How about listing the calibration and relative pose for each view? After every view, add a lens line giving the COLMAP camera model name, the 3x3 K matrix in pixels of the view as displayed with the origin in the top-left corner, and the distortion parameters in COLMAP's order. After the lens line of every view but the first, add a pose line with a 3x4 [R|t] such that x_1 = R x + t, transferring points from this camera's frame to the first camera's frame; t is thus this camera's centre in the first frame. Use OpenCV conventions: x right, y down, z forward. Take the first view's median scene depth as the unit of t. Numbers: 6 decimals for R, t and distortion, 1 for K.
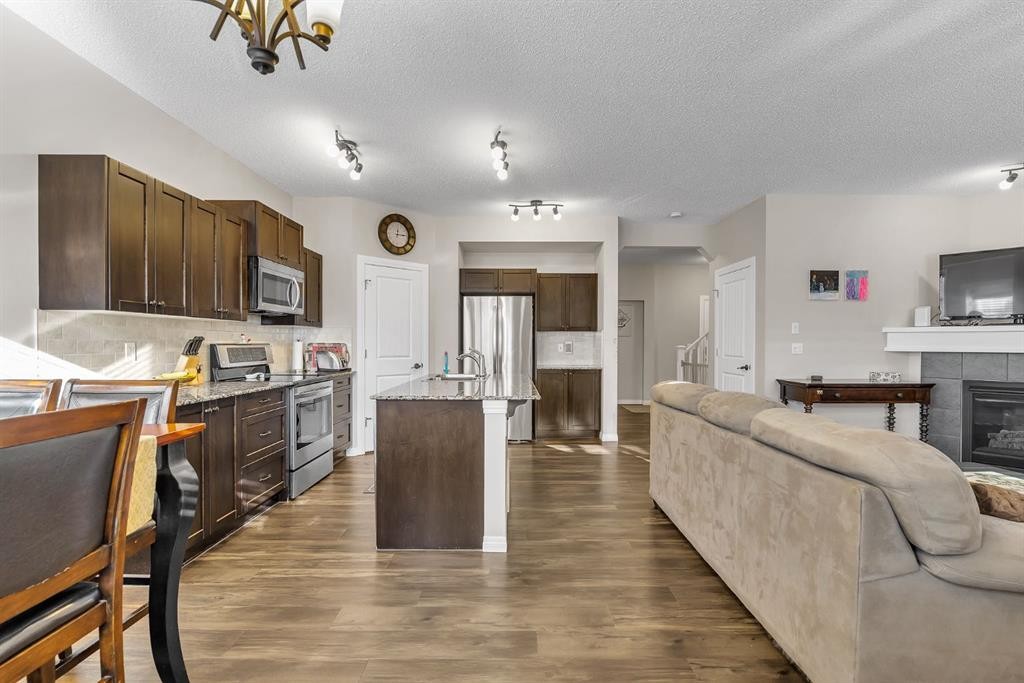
lens RADIAL K [[462.0, 0, 513.9], [0, 462.0, 346.6], [0, 0, 1]] dist [0.001551, 0.000314]
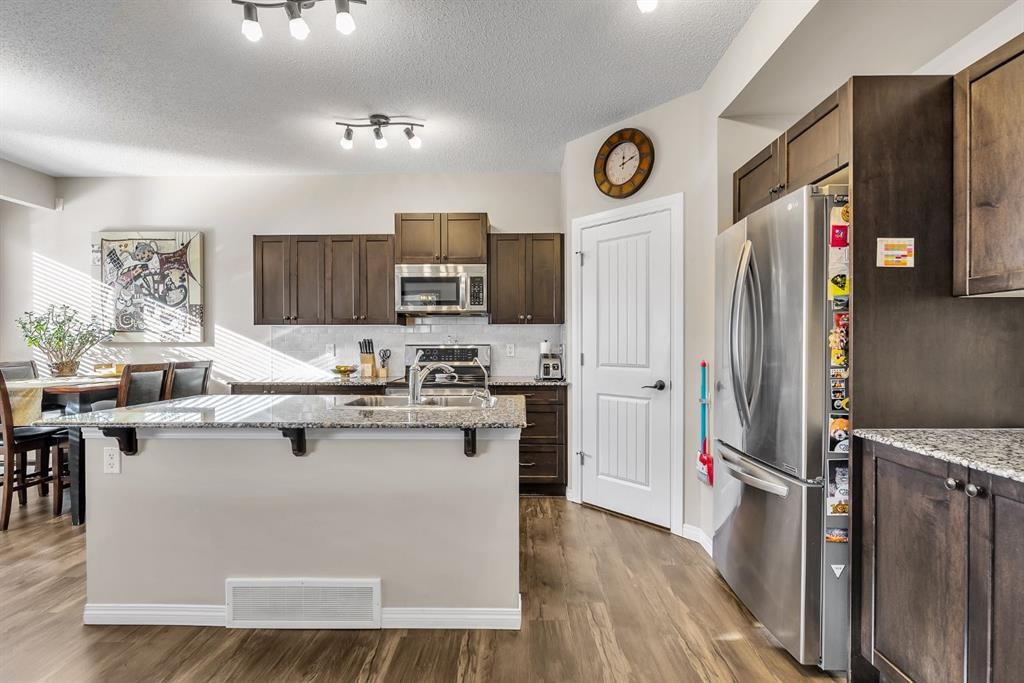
lens RADIAL K [[473.7, 0, 514.9], [0, 473.7, 347.3], [0, 0, 1]] dist [-0.000299, 0.000322]
pose [[-0.021840, 0.002122, -0.999759, 0.455418], [-0.006664, 0.999975, 0.002268, -0.003402], [0.999739, 0.006712, -0.021825, 1.073918]]
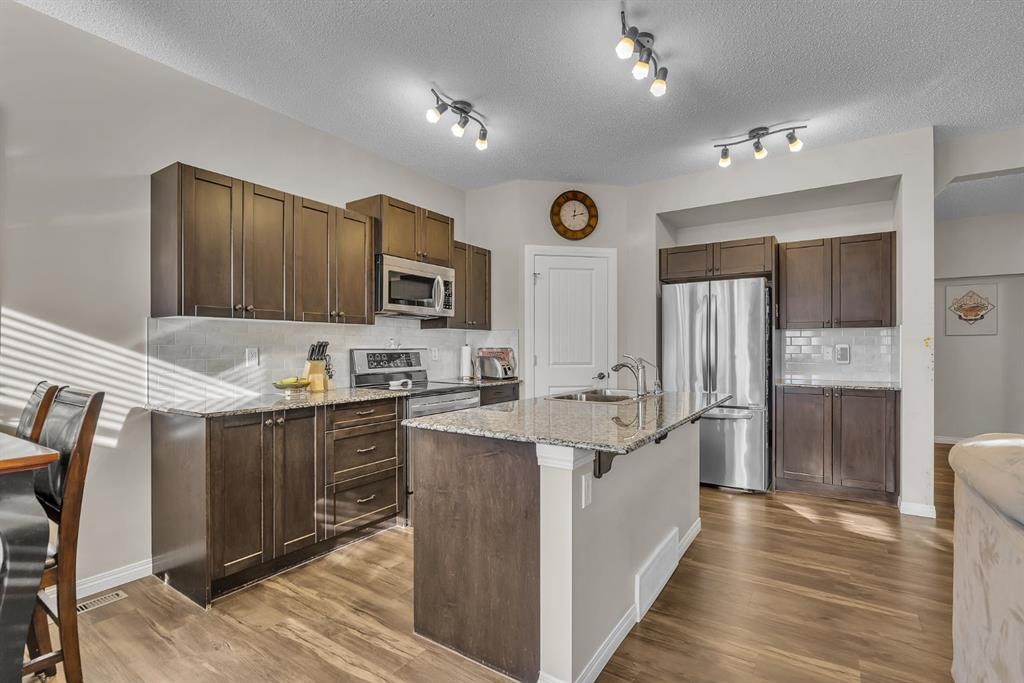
lens RADIAL K [[473.7, 0, 514.9], [0, 473.7, 347.3], [0, 0, 1]] dist [-0.000299, 0.000322]
pose [[0.831574, -0.002500, -0.555408, 0.157147], [-0.001548, 0.999976, -0.006818, -0.002307], [0.555411, 0.006529, 0.831550, 0.296308]]
